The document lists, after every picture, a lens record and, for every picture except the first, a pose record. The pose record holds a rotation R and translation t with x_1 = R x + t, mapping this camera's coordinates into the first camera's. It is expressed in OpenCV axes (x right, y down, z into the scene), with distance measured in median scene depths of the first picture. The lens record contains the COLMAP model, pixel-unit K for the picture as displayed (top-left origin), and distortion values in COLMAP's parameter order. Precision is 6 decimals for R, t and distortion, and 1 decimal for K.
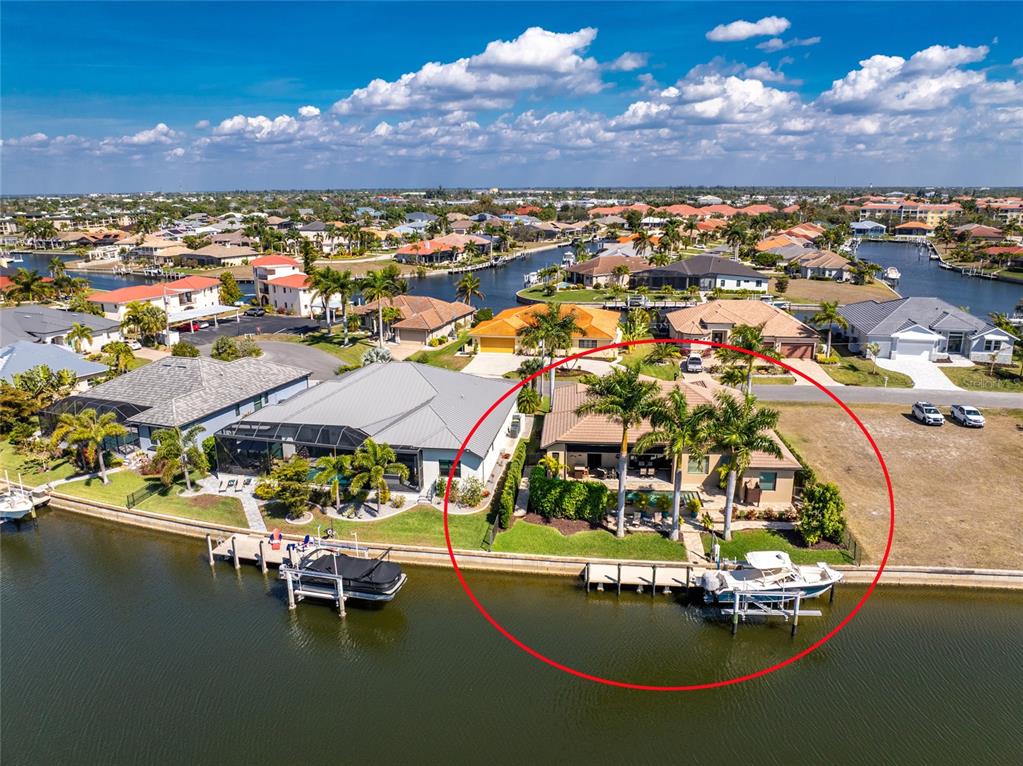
lens RADIAL K [[731.1, 0, 508.5], [0, 731.1, 389.1], [0, 0, 1]] dist [-0.049262, 0.013373]
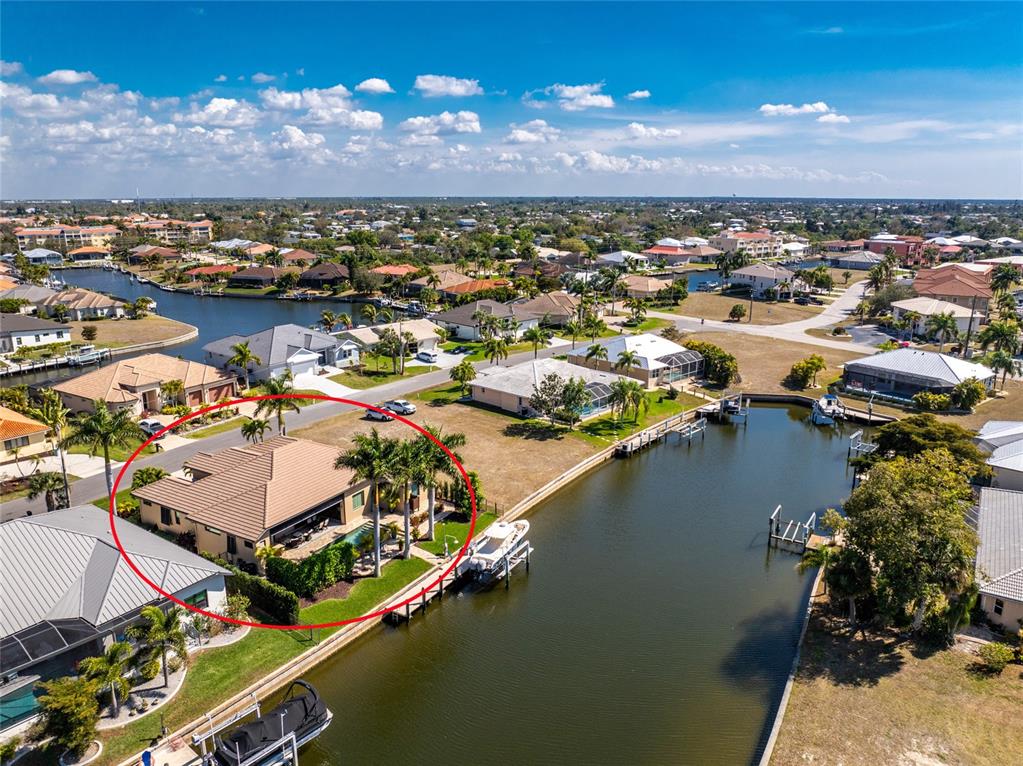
lens RADIAL K [[731.1, 0, 509.1], [0, 731.1, 378.6], [0, 0, 1]] dist [-0.049262, 0.013373]
pose [[0.406996, -0.215311, 0.887691, -0.254287], [0.235785, 0.963651, 0.125630, -0.070064], [-0.882474, 0.158174, 0.442969, 0.084277]]
